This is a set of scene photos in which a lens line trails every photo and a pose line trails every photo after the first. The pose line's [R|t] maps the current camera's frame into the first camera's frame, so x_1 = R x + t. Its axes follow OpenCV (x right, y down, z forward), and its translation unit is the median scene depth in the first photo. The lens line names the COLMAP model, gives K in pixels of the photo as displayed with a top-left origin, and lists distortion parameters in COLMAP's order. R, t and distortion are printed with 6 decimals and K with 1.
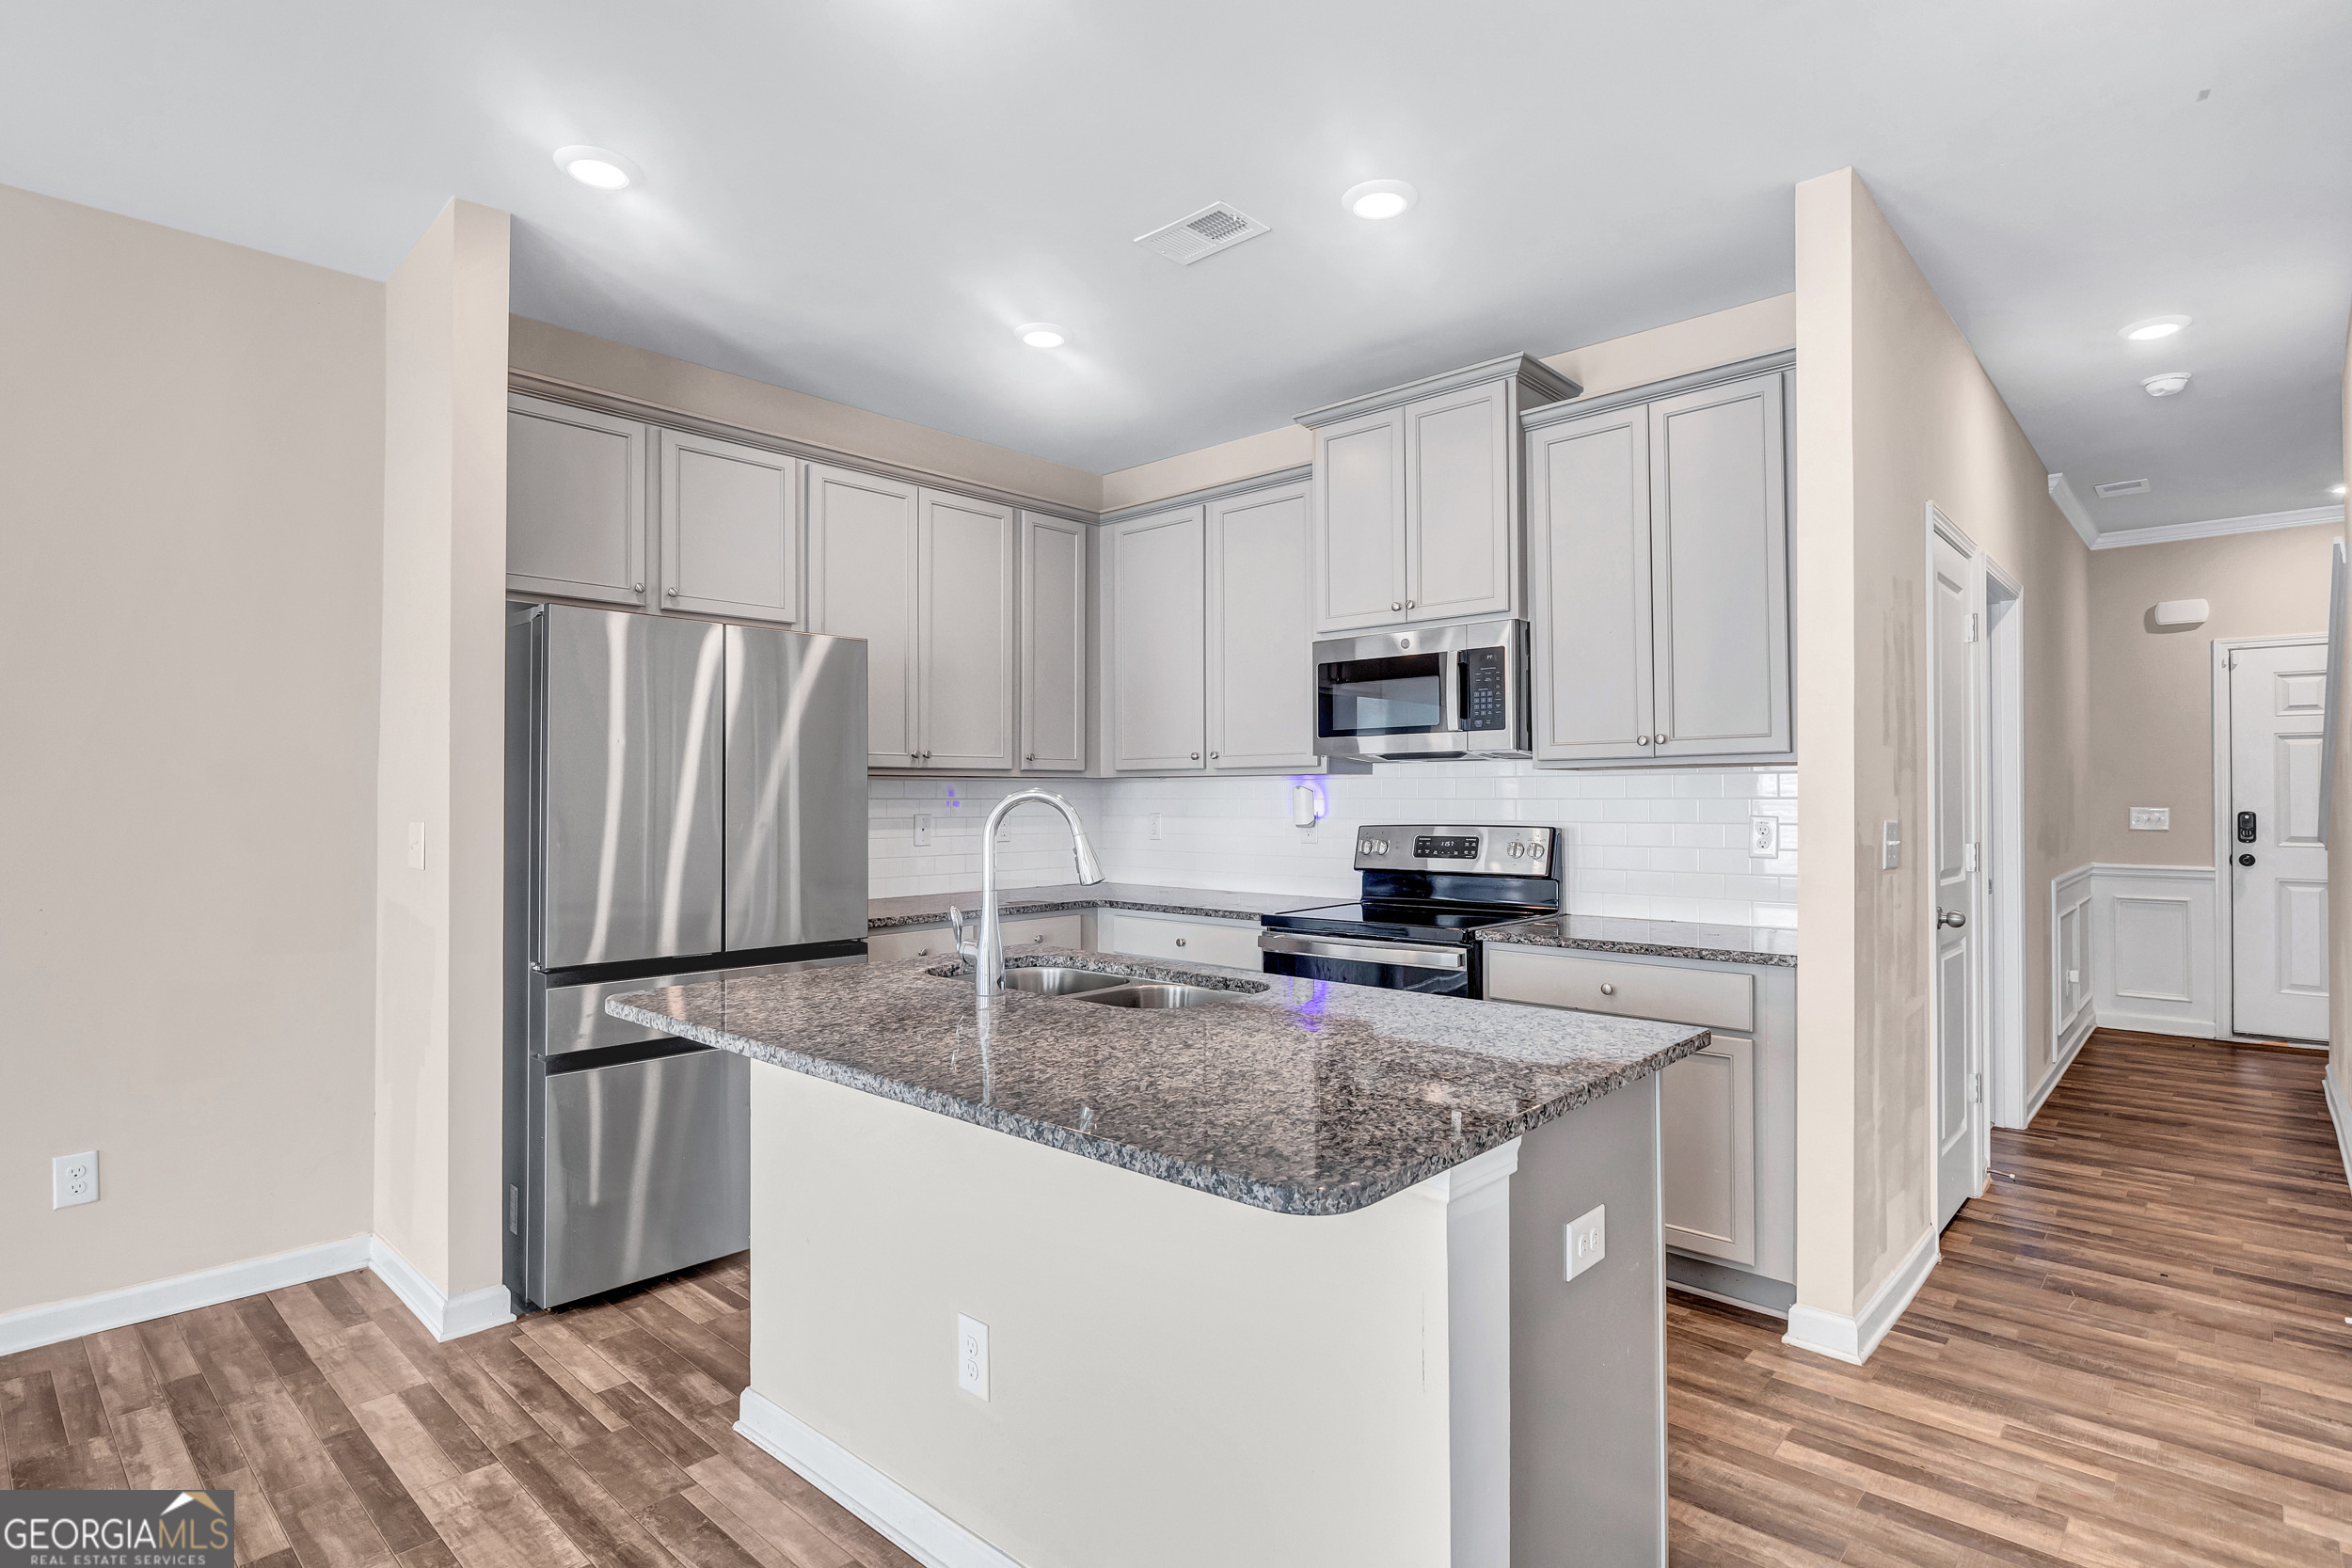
lens RADIAL K [[1182.0, 0, 1191.6], [0, 1182.0, 786.4], [0, 0, 1]] dist [-0.004725, -0.000501]
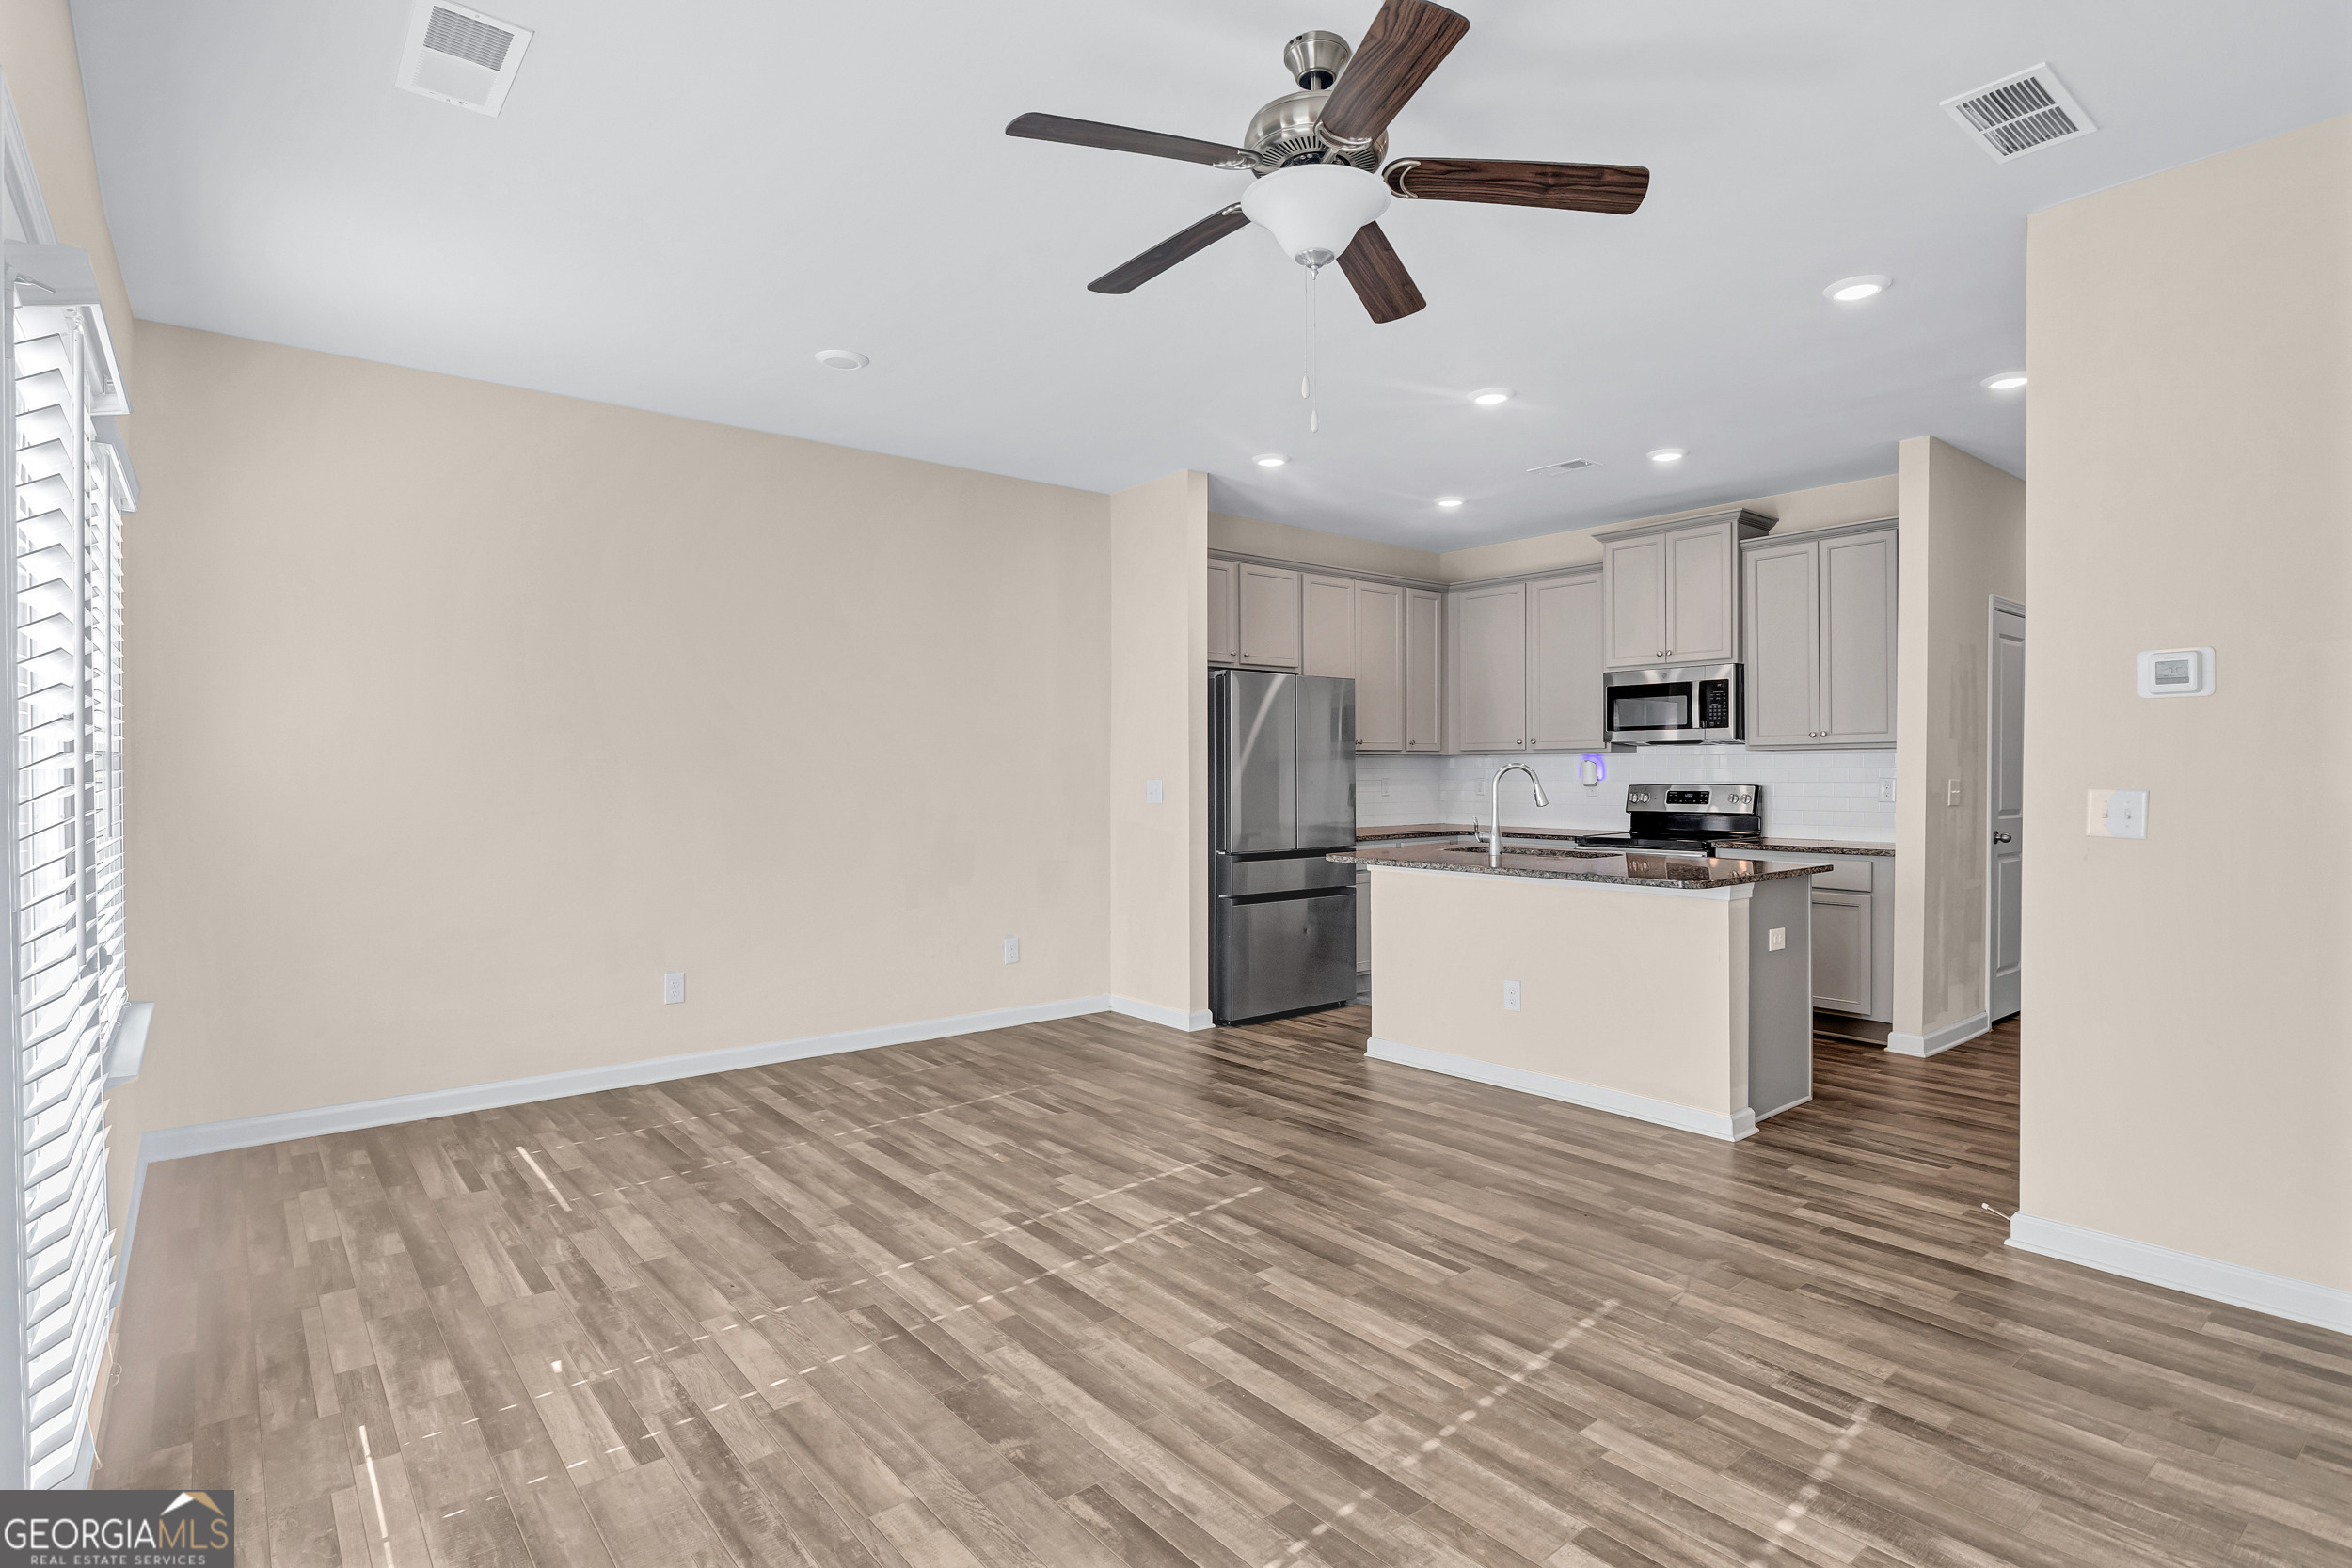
lens RADIAL K [[1207.3, 0, 1183.2], [0, 1207.3, 786.9], [0, 0, 1]] dist [0.002867, 0.000683]
pose [[0.990836, 0.000562, -0.135068, -0.281089], [0.002799, 0.999691, 0.024697, -0.007395], [0.135040, -0.024849, 0.990528, -0.842928]]
